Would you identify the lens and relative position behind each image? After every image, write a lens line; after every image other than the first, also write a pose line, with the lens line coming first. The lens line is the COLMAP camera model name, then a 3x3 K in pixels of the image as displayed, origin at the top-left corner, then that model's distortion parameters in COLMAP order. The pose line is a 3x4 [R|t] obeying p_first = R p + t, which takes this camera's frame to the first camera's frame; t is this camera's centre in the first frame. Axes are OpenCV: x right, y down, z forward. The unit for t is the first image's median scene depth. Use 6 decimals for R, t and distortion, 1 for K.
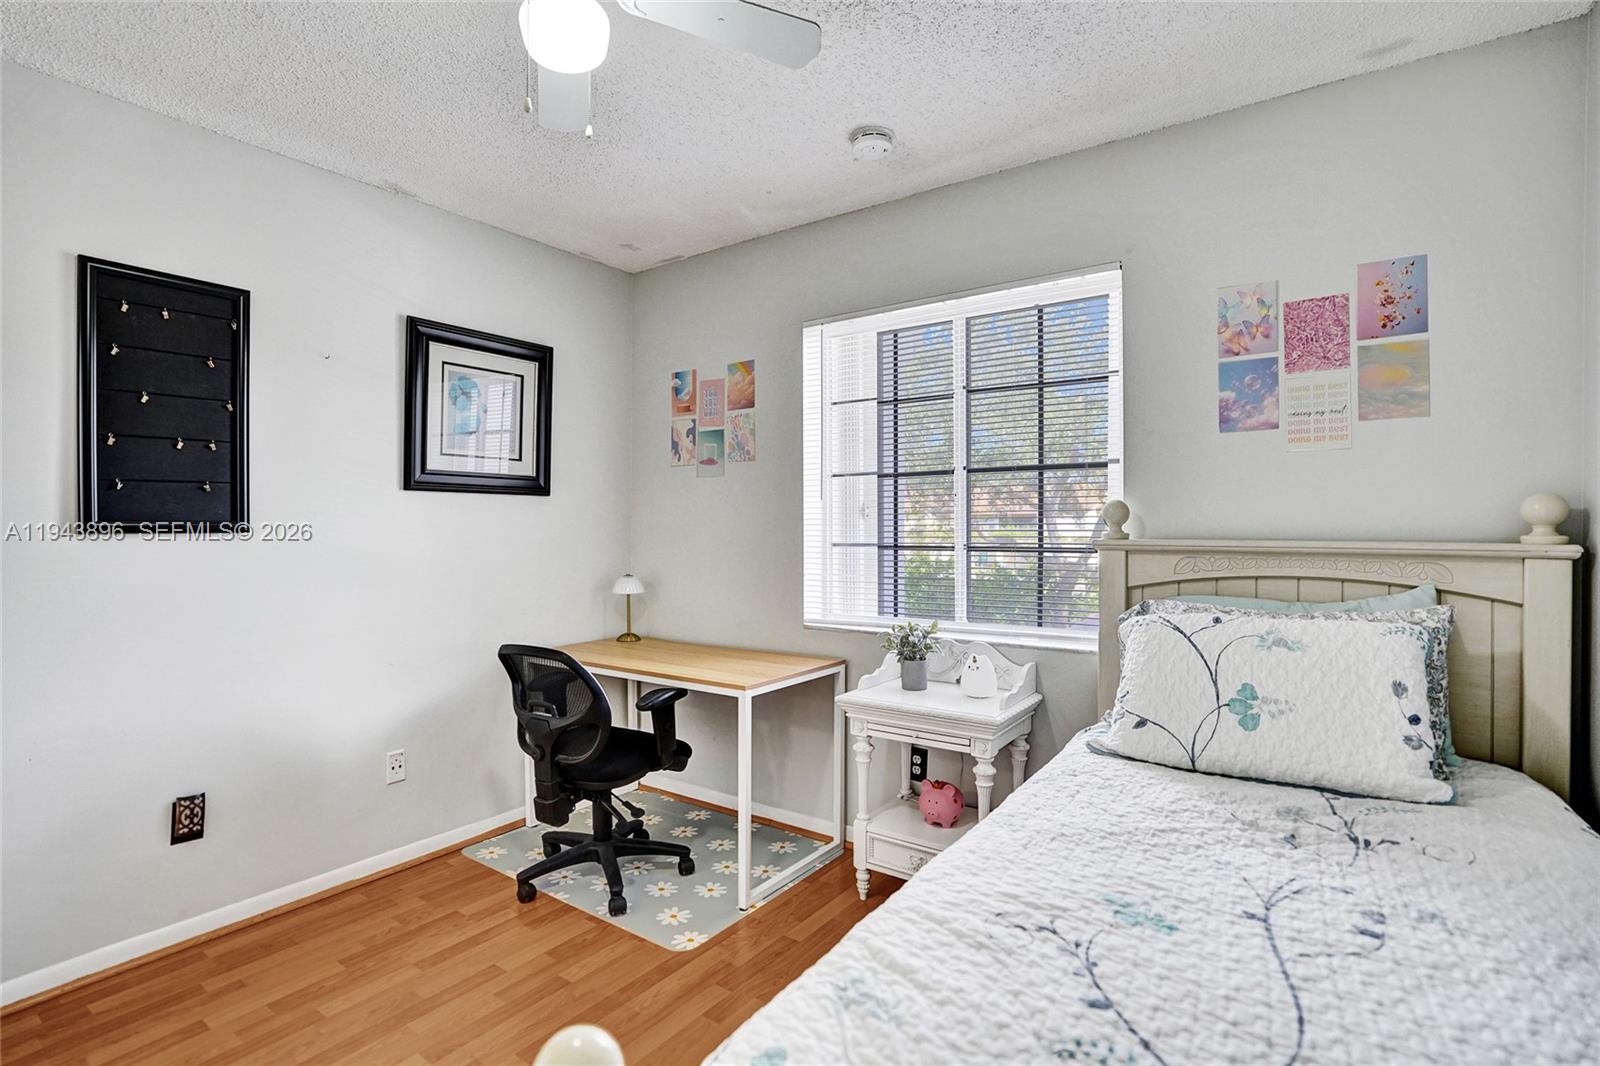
lens RADIAL K [[771.4, 0, 799.8], [0, 771.4, 535.7], [0, 0, 1]] dist [-0.053619, 0.026778]
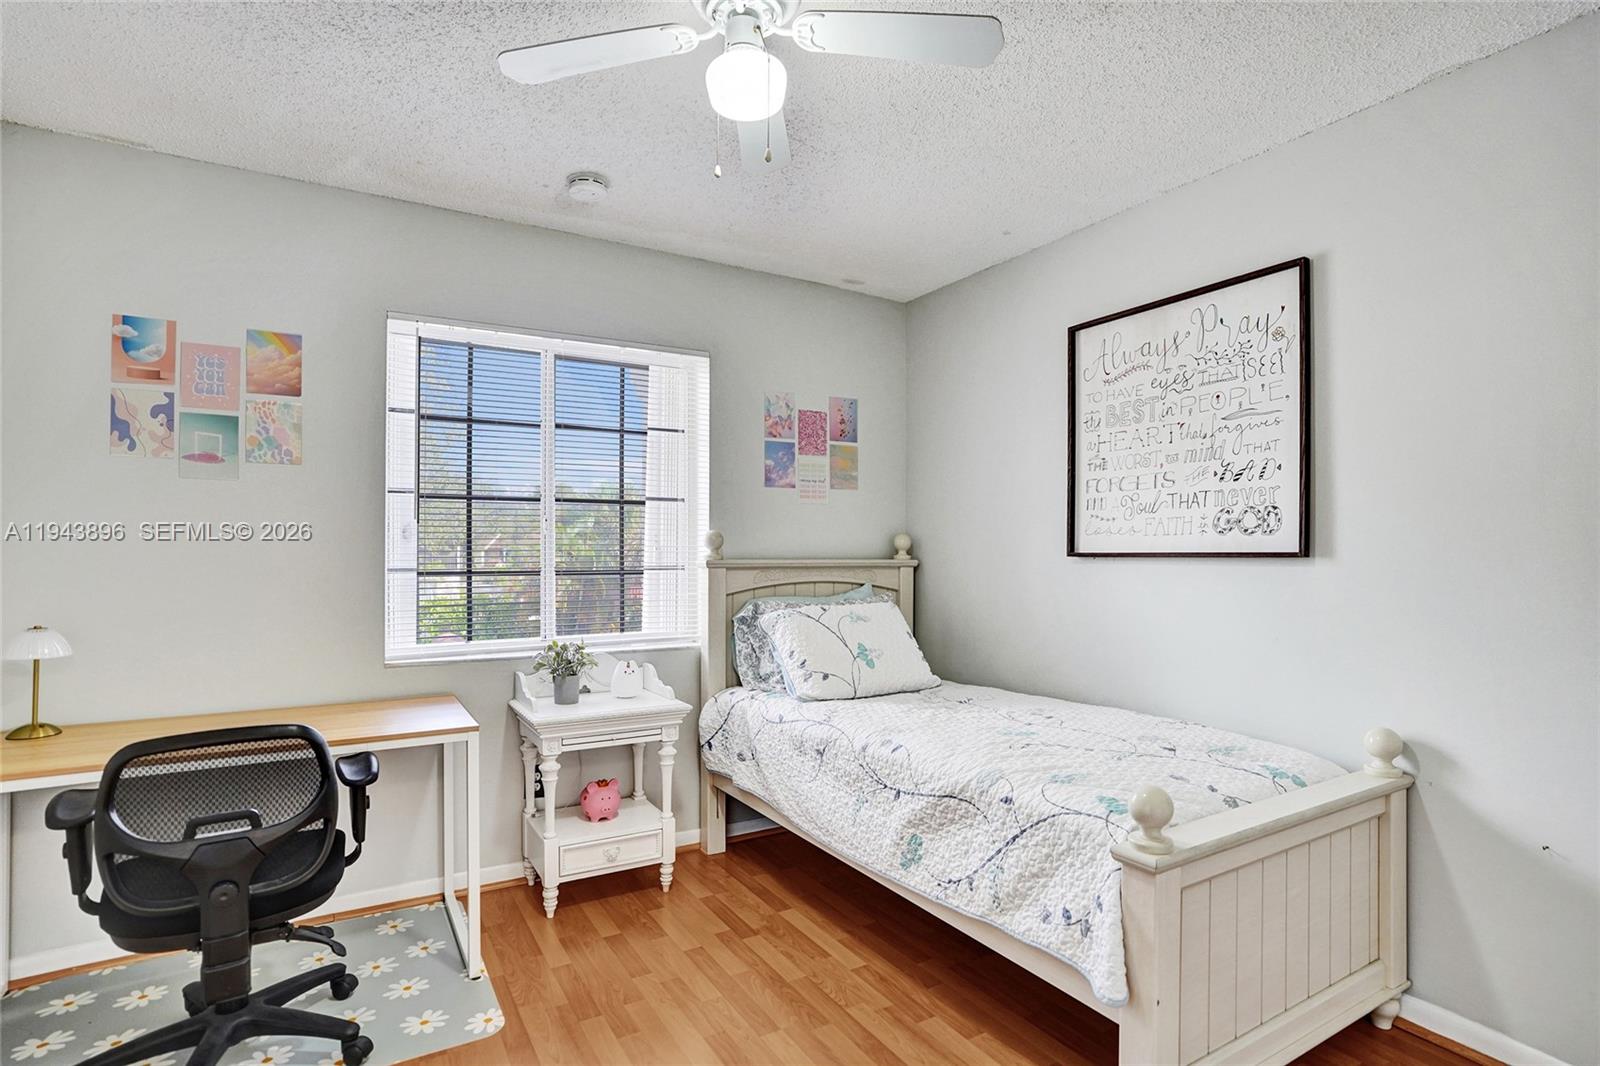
lens RADIAL K [[818.2, 0, 815.5], [0, 818.2, 536.2], [0, 0, 1]] dist [-0.042524, 0.027195]
pose [[0.391763, 0.011000, 0.920000, -0.822035], [0.001753, 0.999918, -0.012701, -0.017847], [-0.920064, 0.006589, 0.391712, 0.265027]]
